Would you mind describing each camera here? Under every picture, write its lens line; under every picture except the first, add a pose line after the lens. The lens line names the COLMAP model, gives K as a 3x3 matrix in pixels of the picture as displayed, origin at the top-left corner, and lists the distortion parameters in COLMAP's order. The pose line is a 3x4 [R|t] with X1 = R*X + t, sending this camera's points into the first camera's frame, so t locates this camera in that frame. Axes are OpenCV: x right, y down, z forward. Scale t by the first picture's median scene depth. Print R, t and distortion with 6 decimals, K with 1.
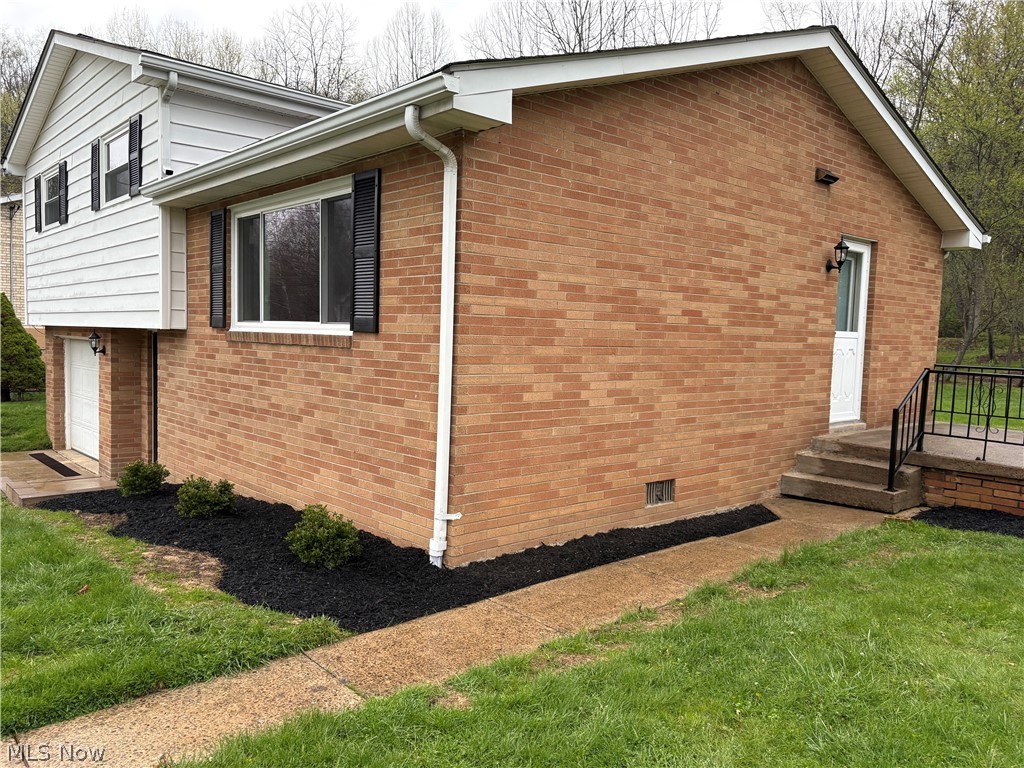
lens RADIAL K [[782.1, 0, 509.3], [0, 782.1, 391.6], [0, 0, 1]] dist [0.038337, -0.029314]
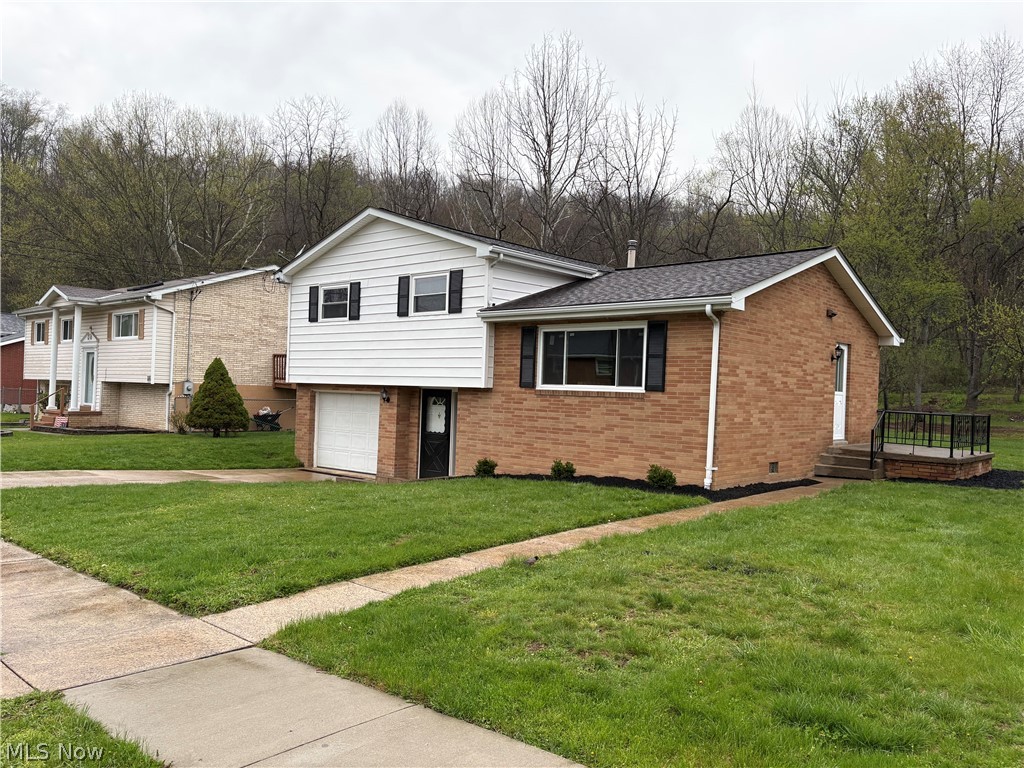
lens RADIAL K [[782.1, 0, 516.9], [0, 782.1, 386.9], [0, 0, 1]] dist [0.038337, -0.029314]
pose [[0.992316, 0.007967, 0.123469, -0.691247], [0.001260, 0.997222, -0.074474, 0.062776], [-0.123719, 0.074057, 0.989550, -0.935137]]
